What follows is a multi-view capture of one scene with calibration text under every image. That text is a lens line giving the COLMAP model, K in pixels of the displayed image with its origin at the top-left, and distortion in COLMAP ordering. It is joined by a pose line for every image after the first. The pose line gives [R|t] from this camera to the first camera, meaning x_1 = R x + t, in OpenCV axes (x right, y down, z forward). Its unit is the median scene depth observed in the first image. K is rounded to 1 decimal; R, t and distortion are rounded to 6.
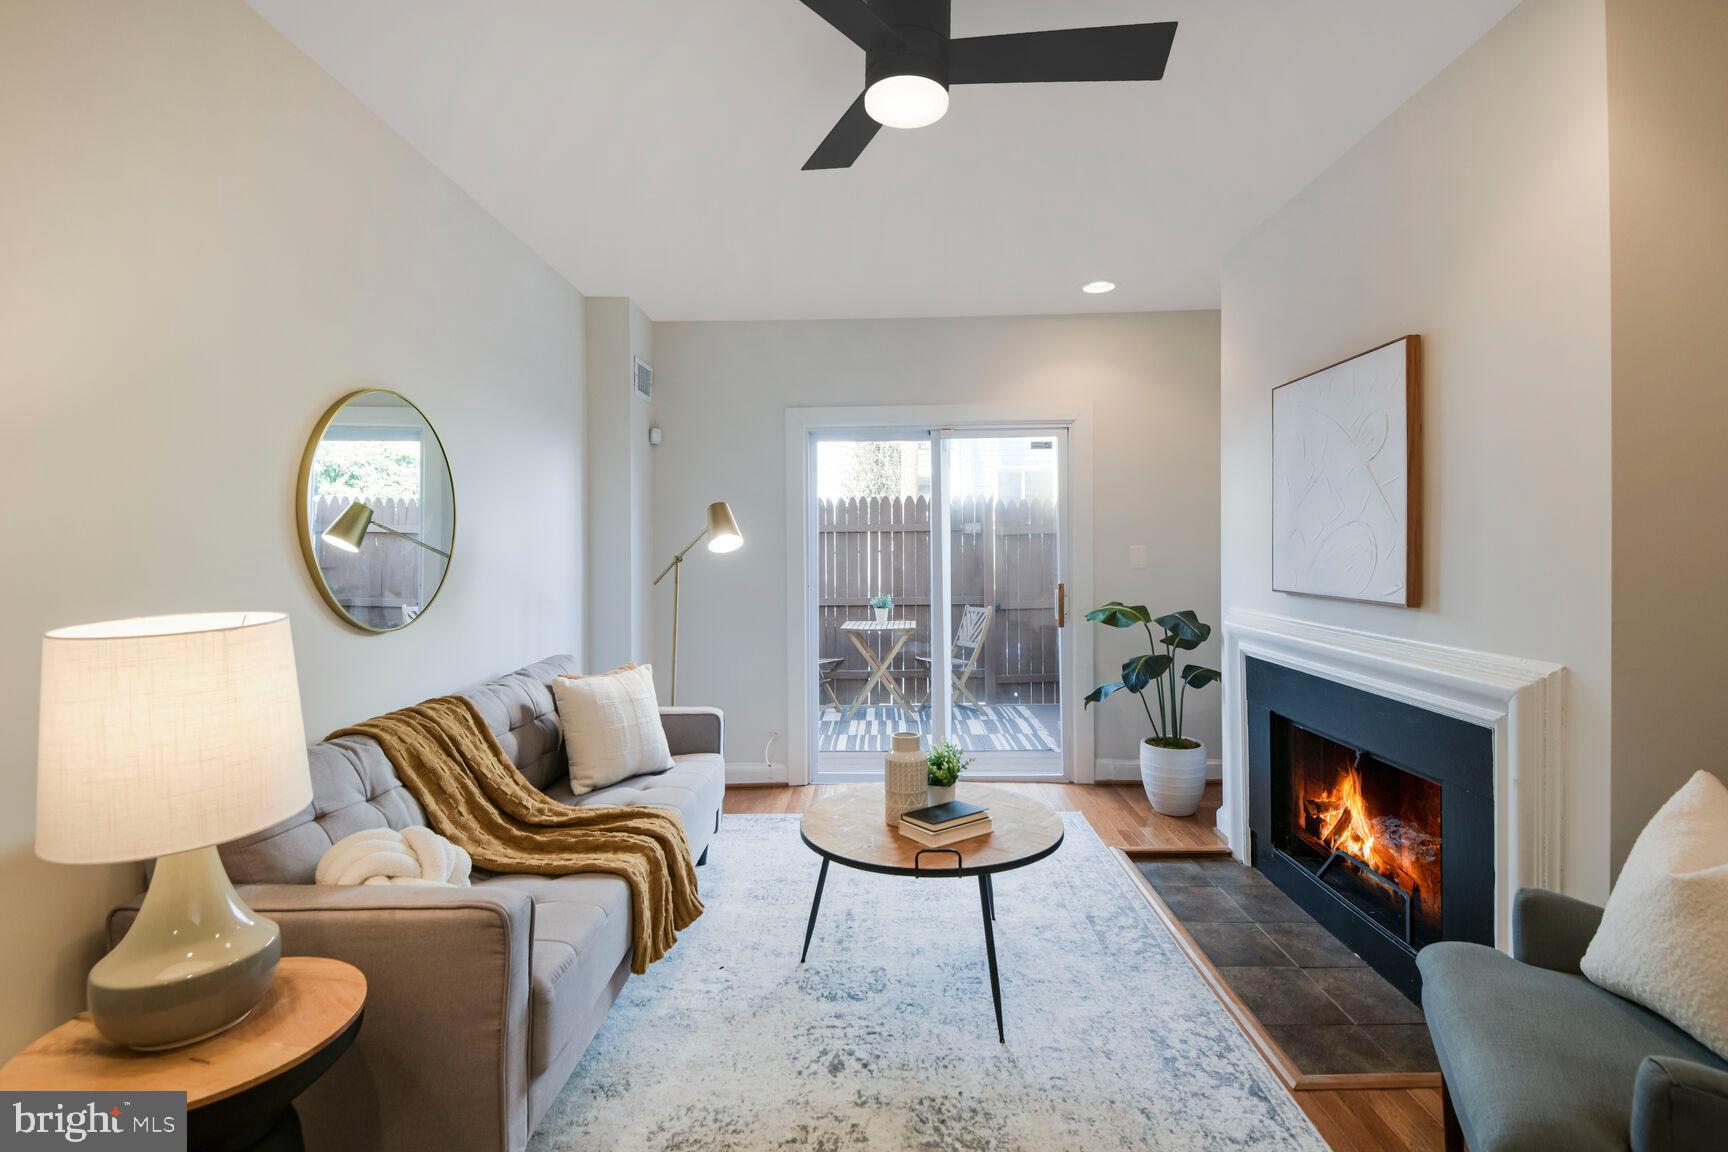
lens RADIAL K [[793.5, 0, 875.0], [0, 793.5, 539.8], [0, 0, 1]] dist [-0.004910, -0.002876]
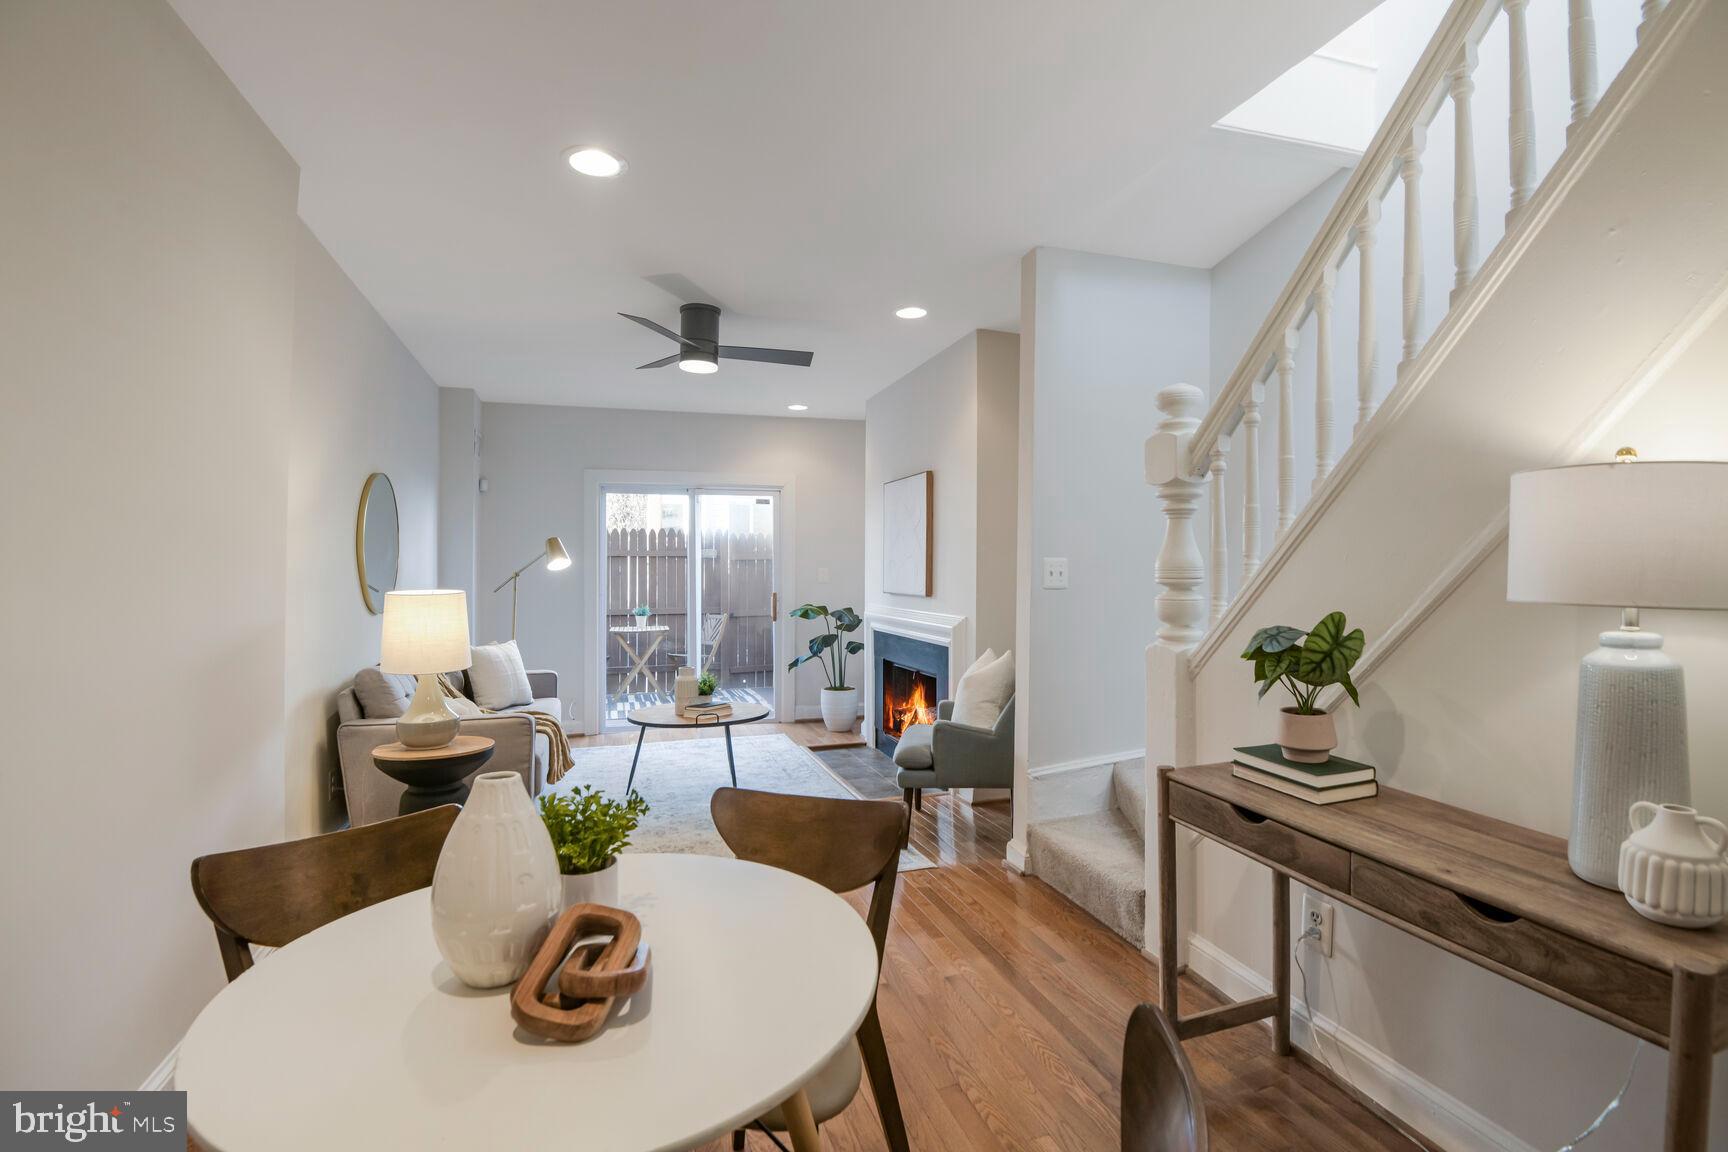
lens RADIAL K [[793.5, 0, 860.4], [0, 793.5, 570.4], [0, 0, 1]] dist [-0.004910, -0.002876]
pose [[0.949110, 0.007551, 0.314853, -0.103153], [-0.010159, 0.999926, 0.006642, 0.000520], [-0.314780, -0.009503, 0.949117, -0.574879]]
